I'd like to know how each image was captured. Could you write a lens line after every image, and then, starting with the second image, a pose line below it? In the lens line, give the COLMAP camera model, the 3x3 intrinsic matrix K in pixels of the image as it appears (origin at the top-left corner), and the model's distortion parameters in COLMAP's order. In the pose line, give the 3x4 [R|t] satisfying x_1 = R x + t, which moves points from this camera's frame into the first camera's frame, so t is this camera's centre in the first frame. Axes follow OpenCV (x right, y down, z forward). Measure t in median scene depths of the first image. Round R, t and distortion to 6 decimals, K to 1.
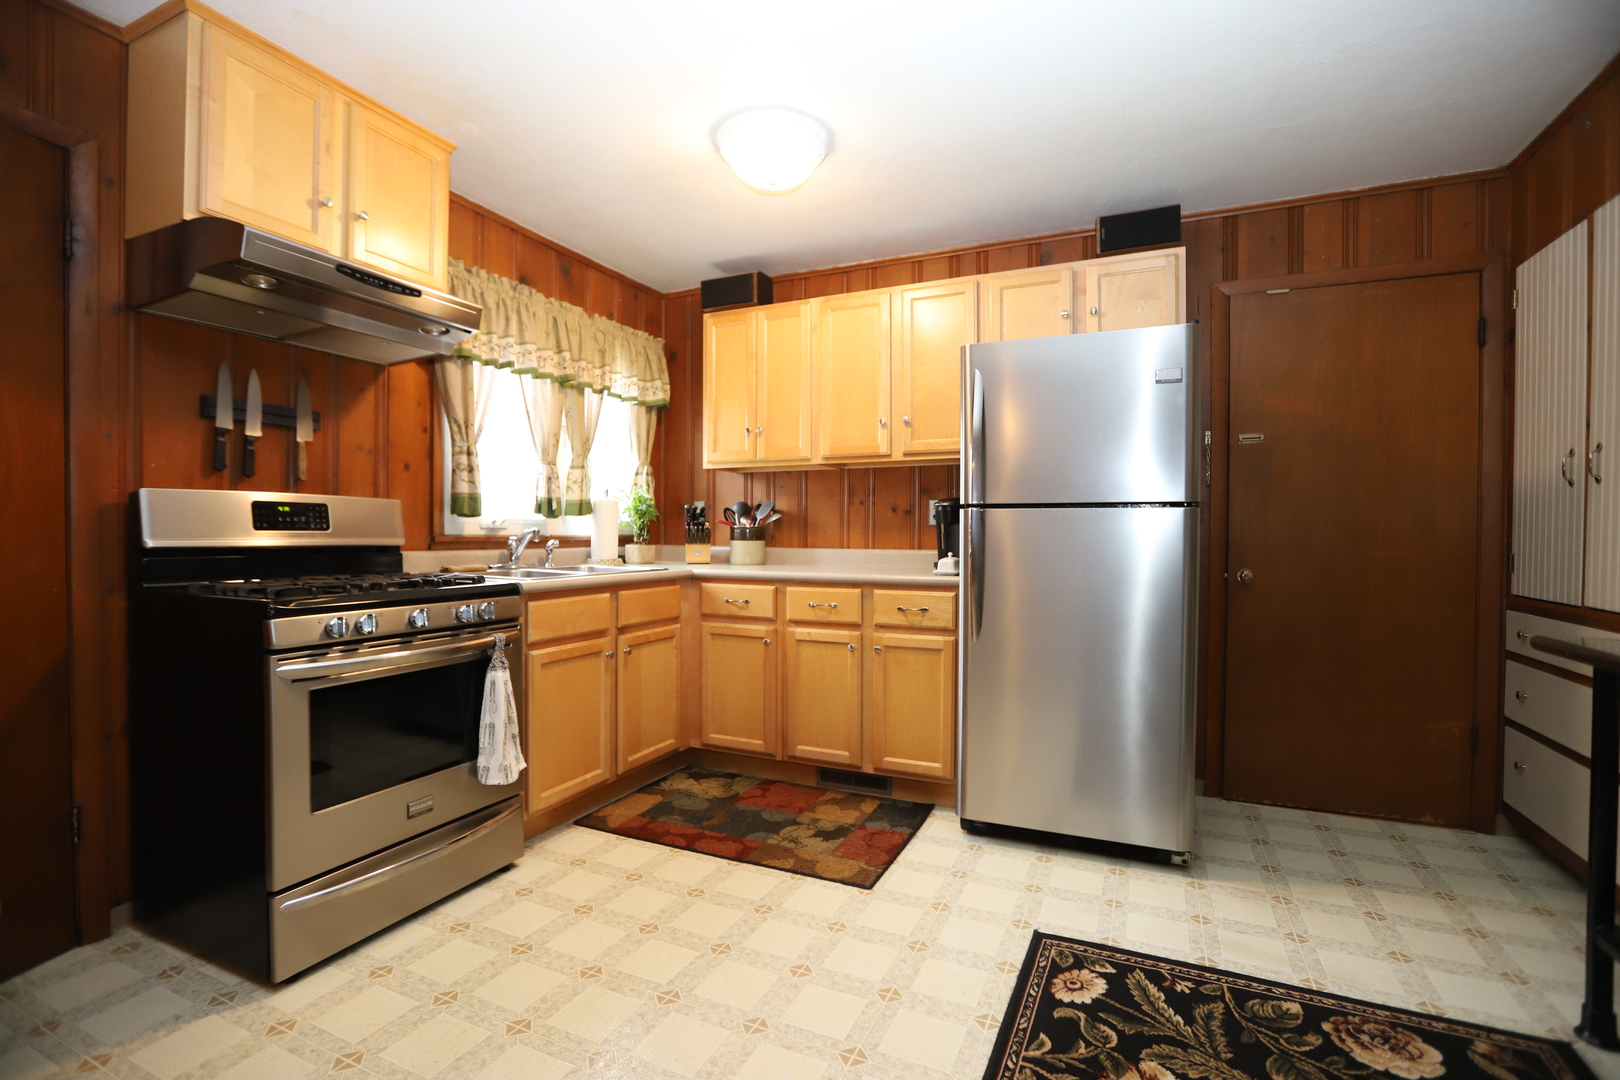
lens RADIAL K [[740.4, 0, 810.0], [0, 740.4, 540.0], [0, 0, 1]] dist [-0.050374, 0.019061]
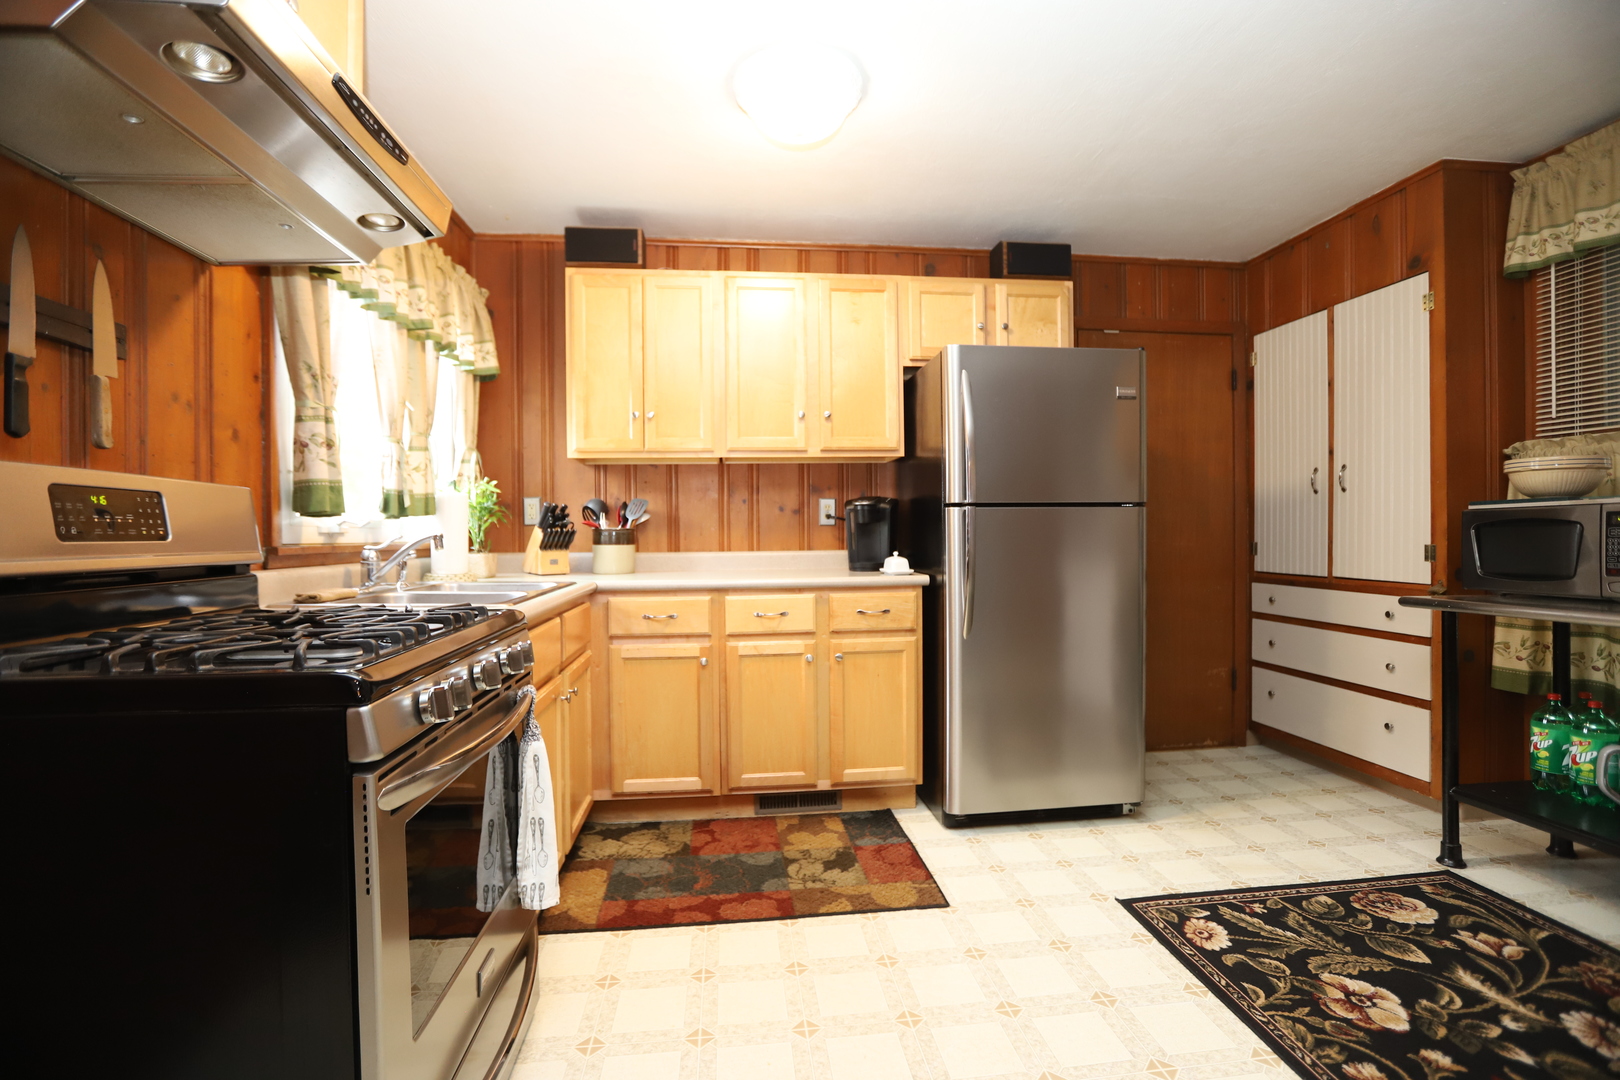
lens RADIAL K [[740.4, 0, 810.0], [0, 740.4, 540.0], [0, 0, 1]] dist [-0.050374, 0.019061]
pose [[0.853661, -0.017766, 0.520526, -0.454259], [0.019147, 0.999813, 0.002724, -0.003920], [-0.520477, 0.007642, 0.853841, 0.228234]]
